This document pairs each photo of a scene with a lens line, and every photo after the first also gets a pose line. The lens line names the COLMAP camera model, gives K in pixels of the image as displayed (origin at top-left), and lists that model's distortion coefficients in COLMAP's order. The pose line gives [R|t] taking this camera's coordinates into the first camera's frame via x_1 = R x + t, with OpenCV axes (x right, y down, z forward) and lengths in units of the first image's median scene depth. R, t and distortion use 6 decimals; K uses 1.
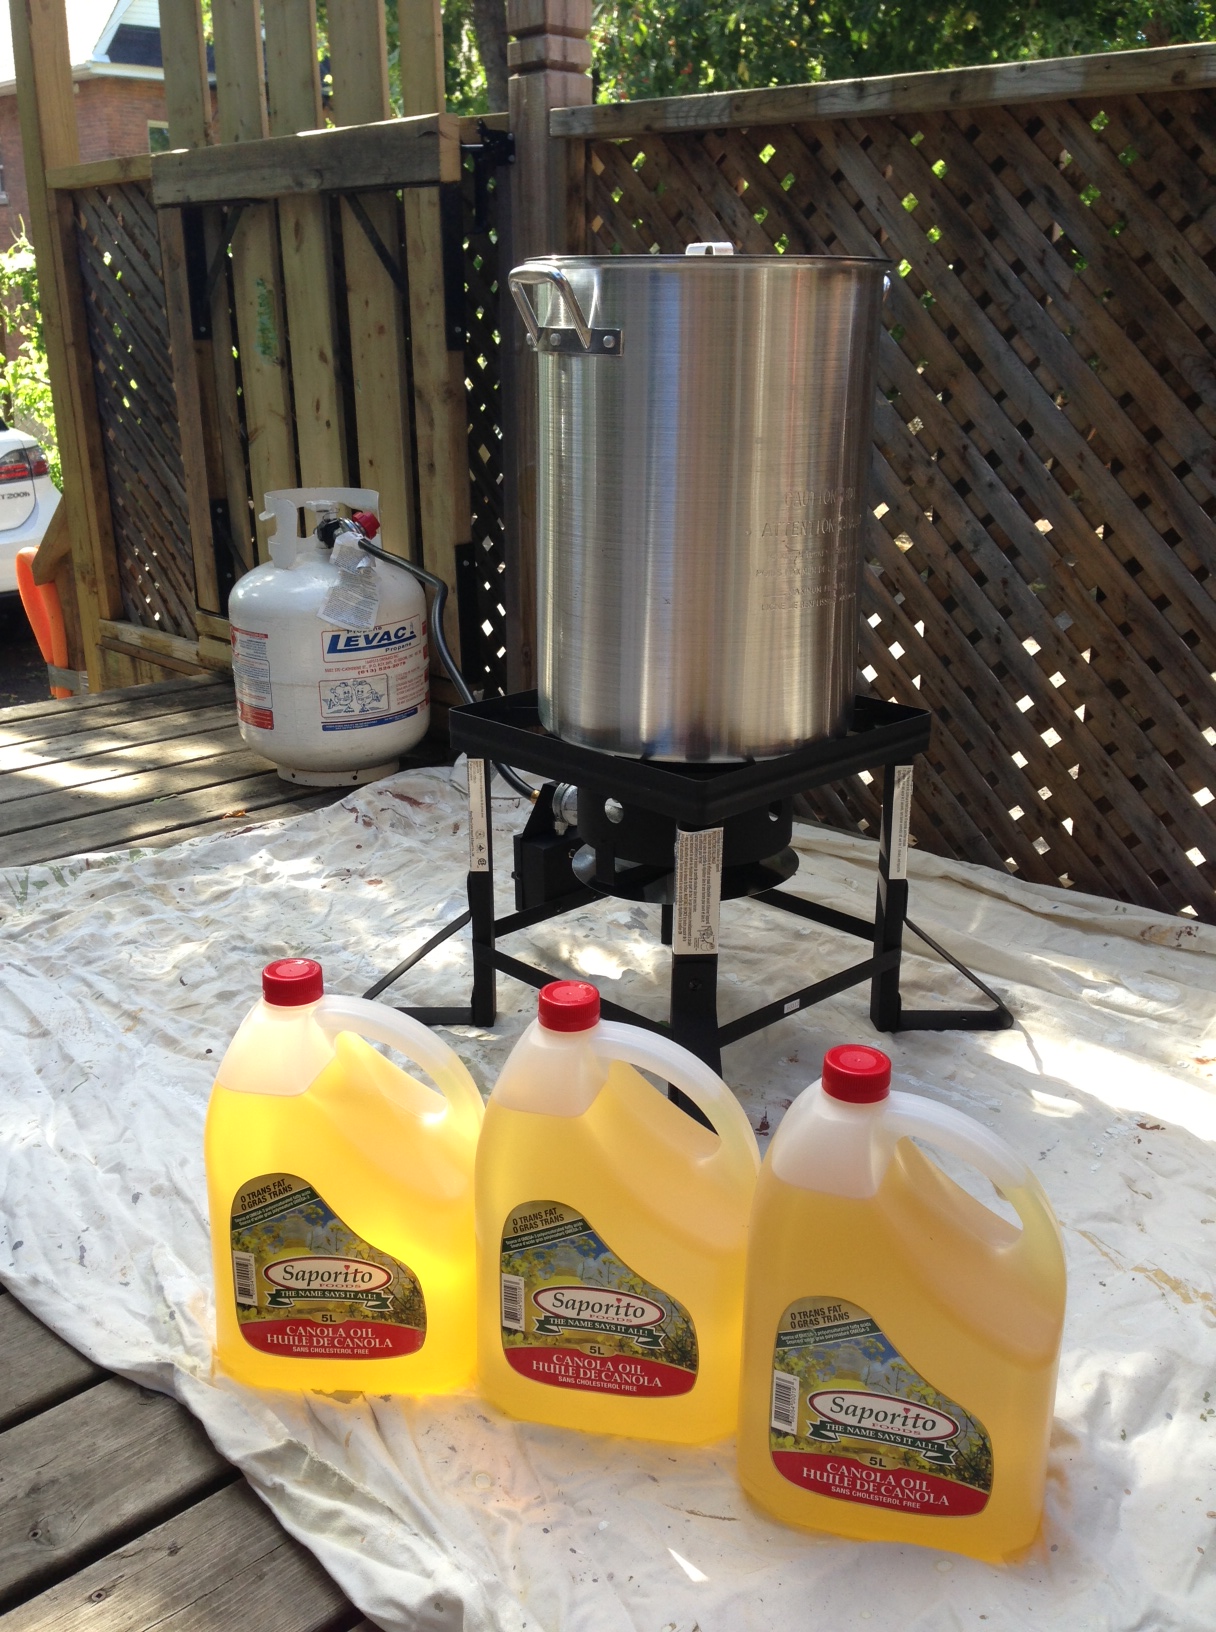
lens RADIAL K [[1452.4, 0, 602.4], [0, 1452.4, 811.0], [0, 0, 1]] dist [0.139669, -0.234377]
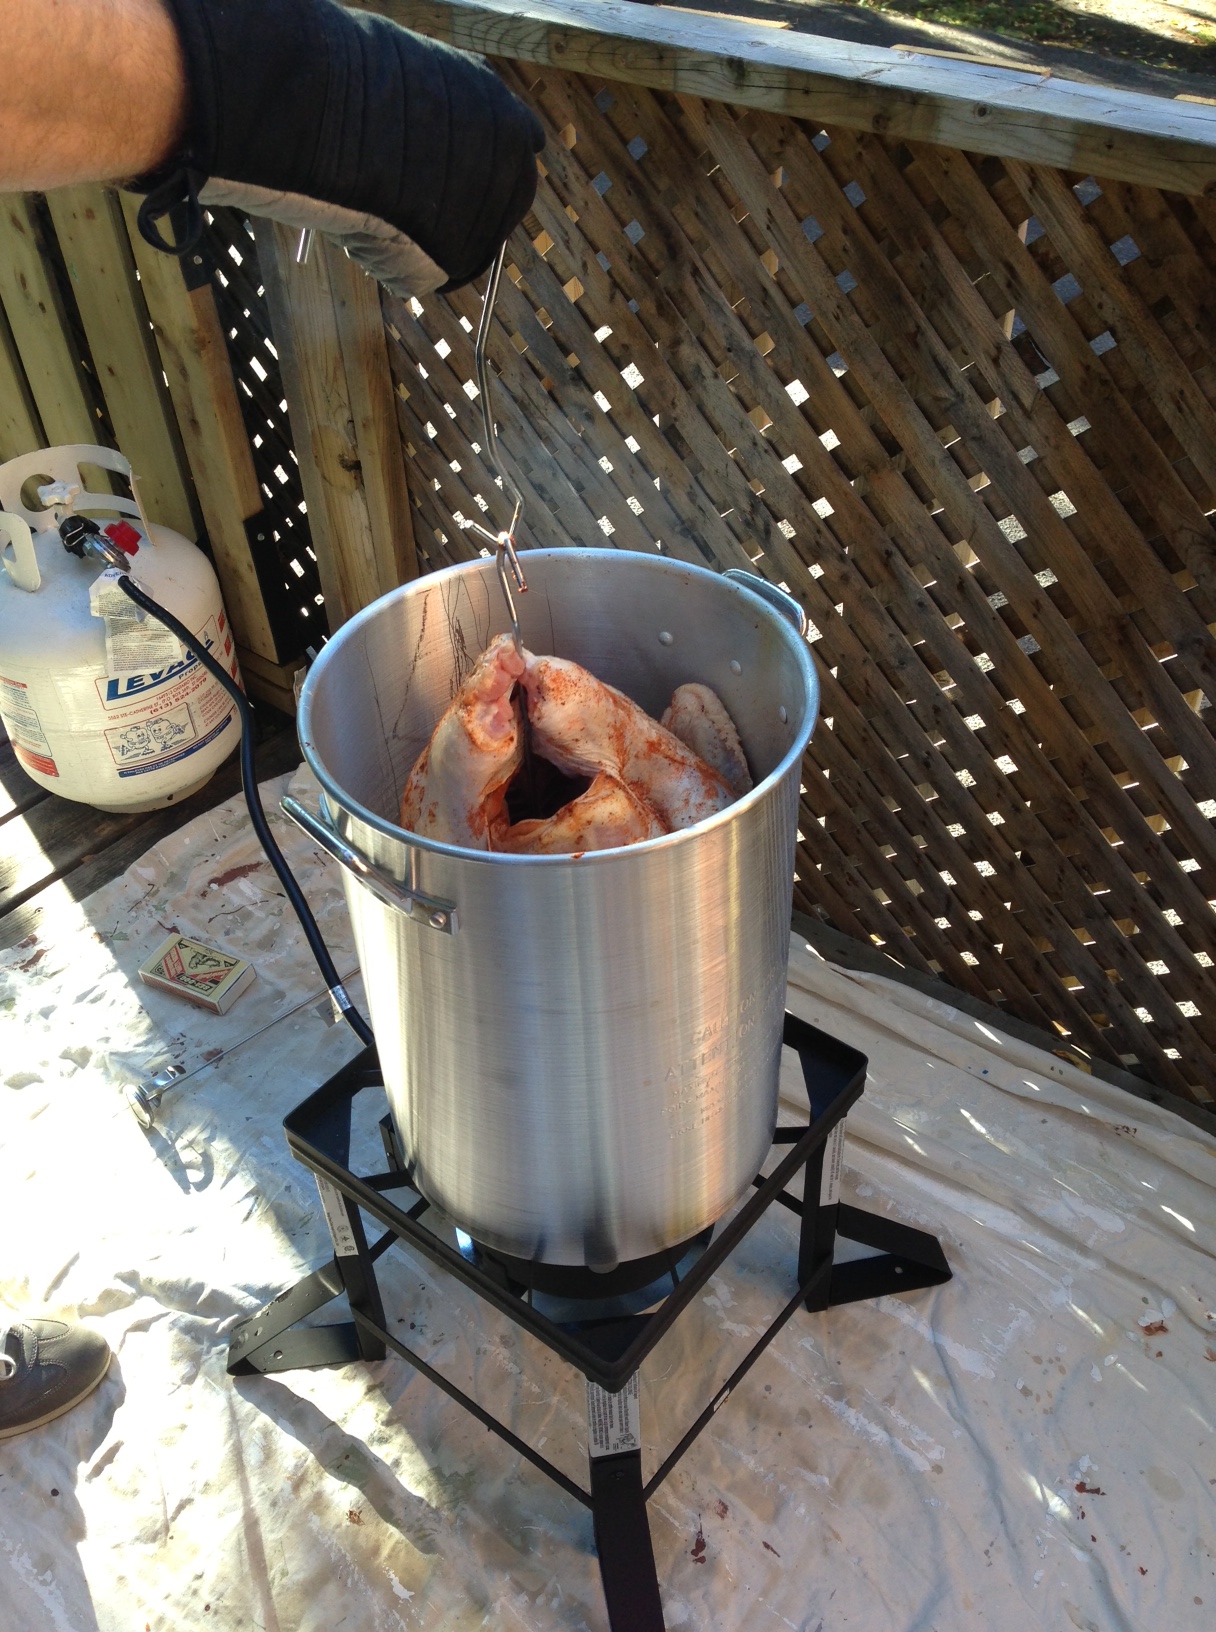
lens RADIAL K [[1452.4, 0, 602.4], [0, 1452.4, 811.0], [0, 0, 1]] dist [0.139669, -0.234377]
pose [[0.991349, -0.110530, 0.070788, 0.022397], [0.075462, 0.921232, 0.381623, -0.391162], [-0.107393, -0.372980, 0.921603, 0.222884]]
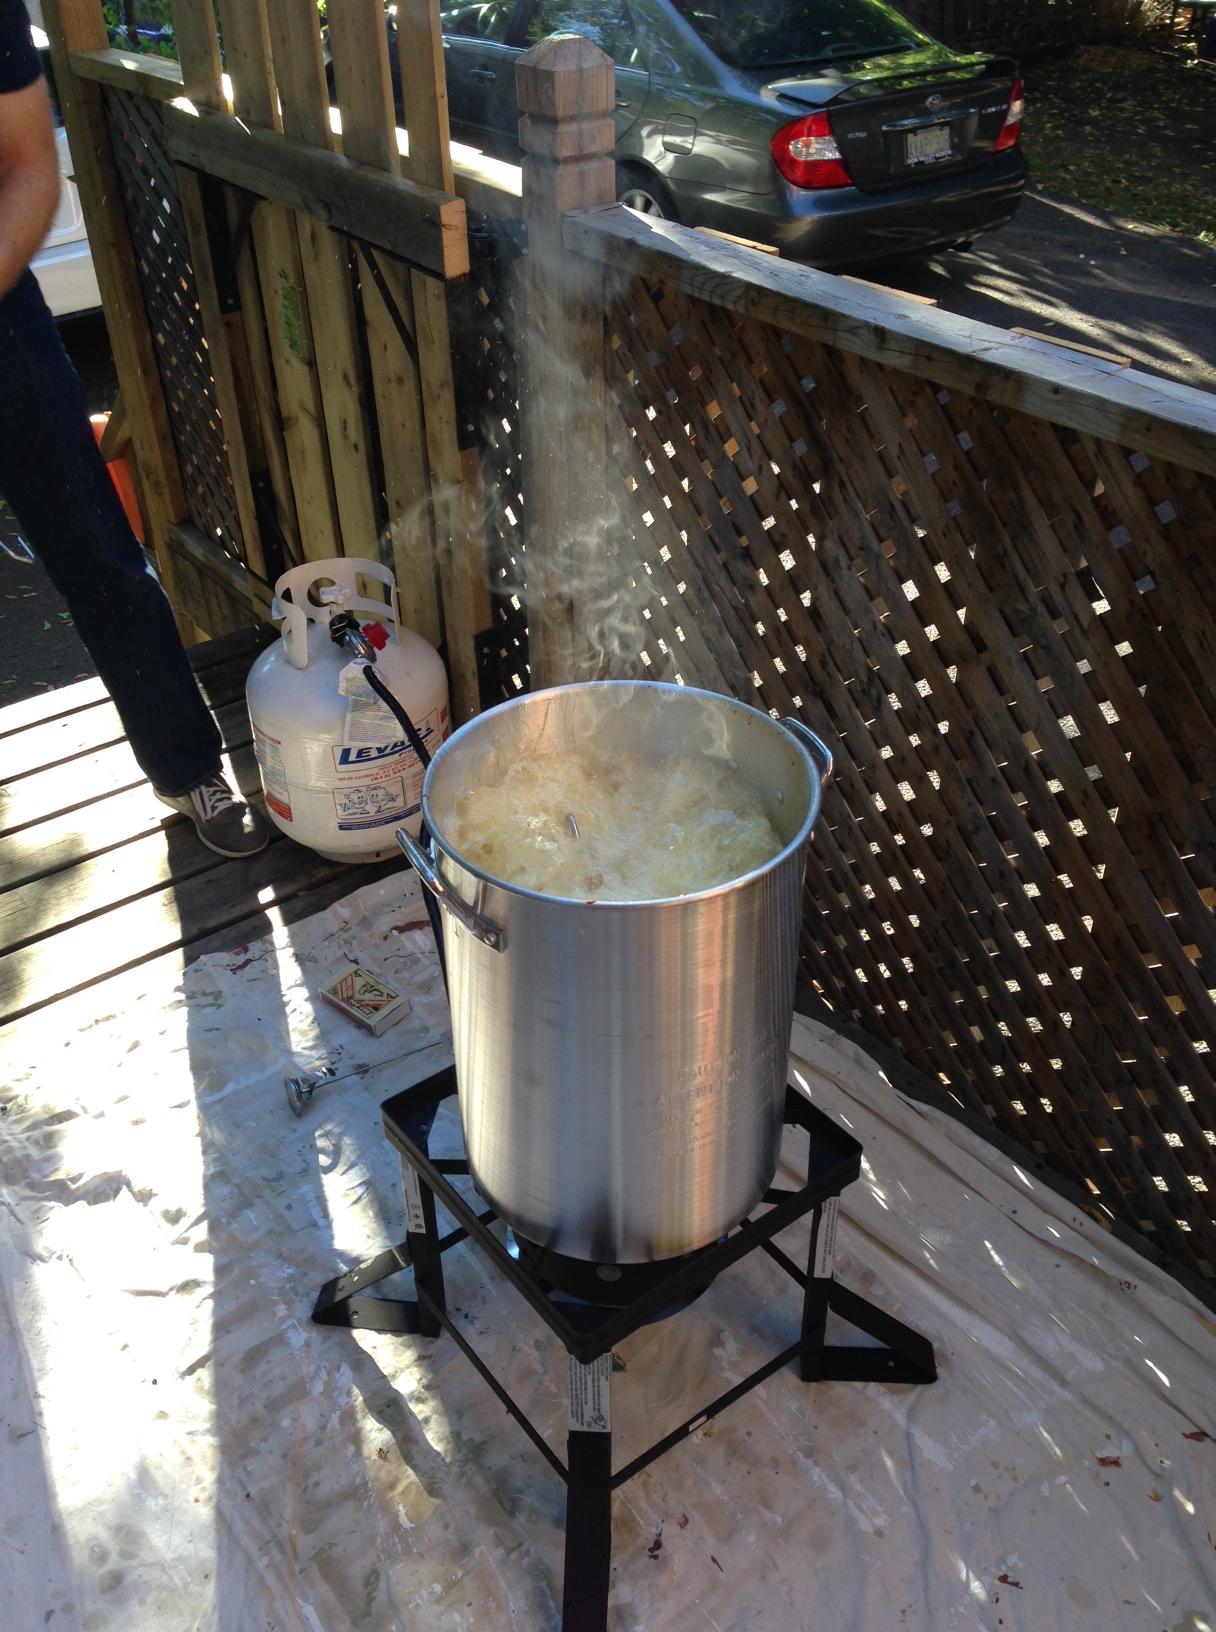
lens RADIAL K [[1457.7, 0, 608.0], [0, 1457.7, 816.0], [0, 0, 1]] dist [0.123730, -0.197741]
pose [[0.993506, 0.056155, -0.098956, 0.104160], [-0.025842, 0.958359, 0.284395, -0.410944], [0.110806, -0.279991, 0.953587, 0.080135]]
